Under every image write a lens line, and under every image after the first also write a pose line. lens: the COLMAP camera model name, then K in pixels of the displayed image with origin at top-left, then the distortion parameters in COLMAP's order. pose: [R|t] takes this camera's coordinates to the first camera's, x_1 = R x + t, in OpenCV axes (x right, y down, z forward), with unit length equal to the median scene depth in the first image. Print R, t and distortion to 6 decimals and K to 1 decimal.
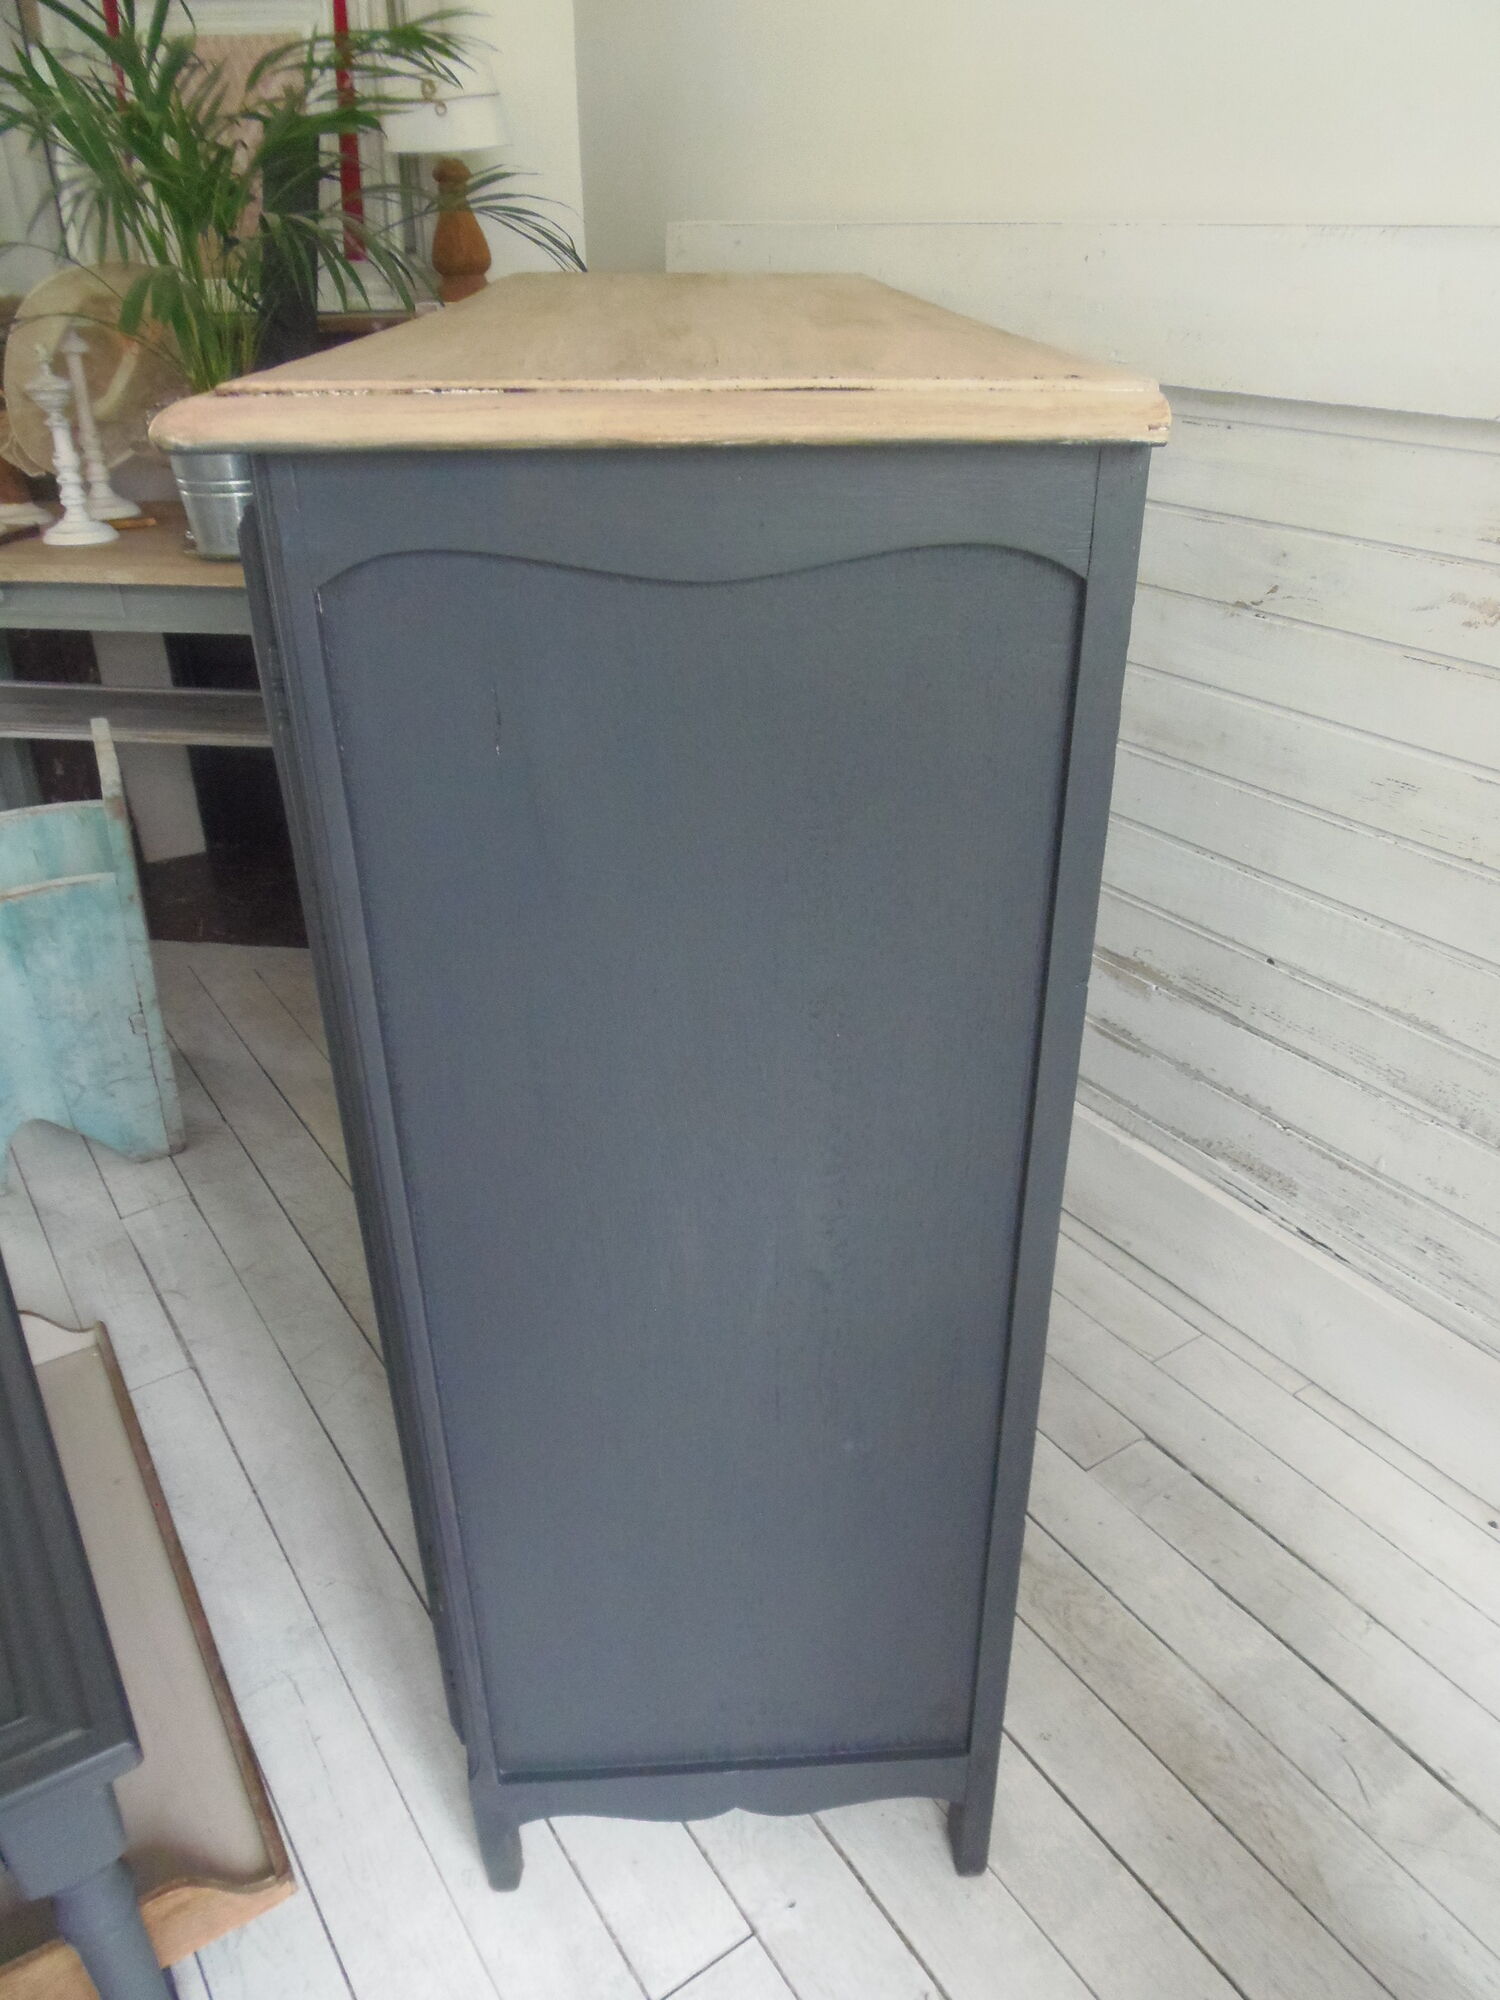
lens RADIAL K [[1452.9, 0, 750.0], [0, 1452.9, 1000.0], [0, 0, 1]] dist [-0.003068, -0.005351]
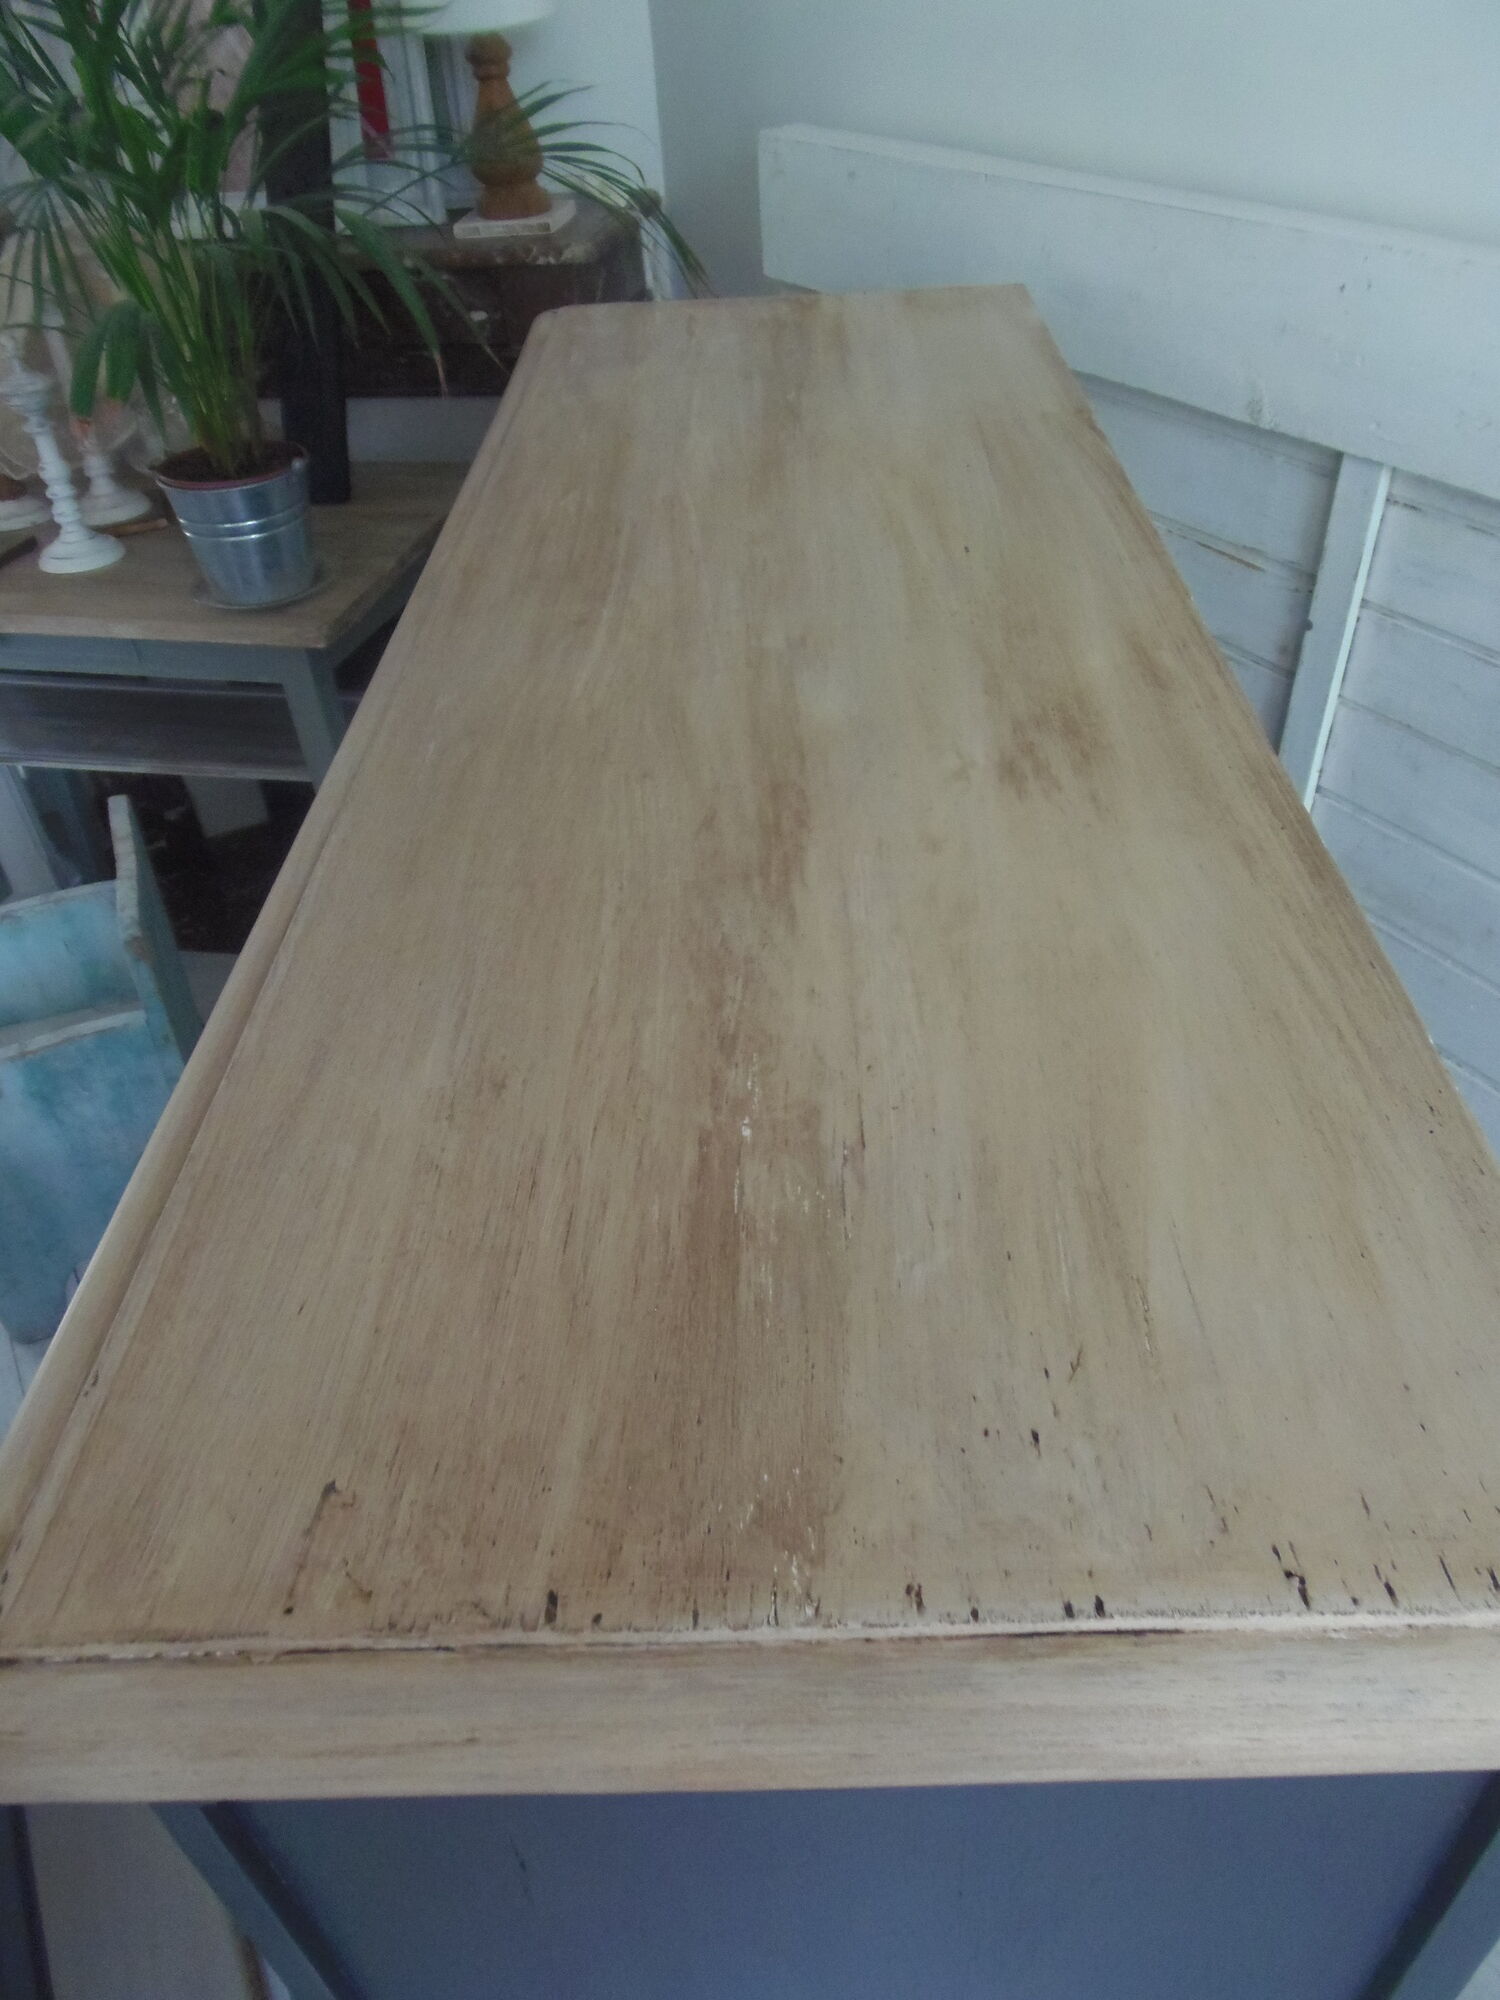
lens RADIAL K [[1452.9, 0, 750.0], [0, 1452.9, 1000.0], [0, 0, 1]] dist [-0.003068, -0.005351]
pose [[0.997413, -0.006590, -0.071582, -0.010633], [0.019228, 0.983963, 0.177334, -0.222912], [0.069266, -0.178252, 0.981544, 0.154381]]
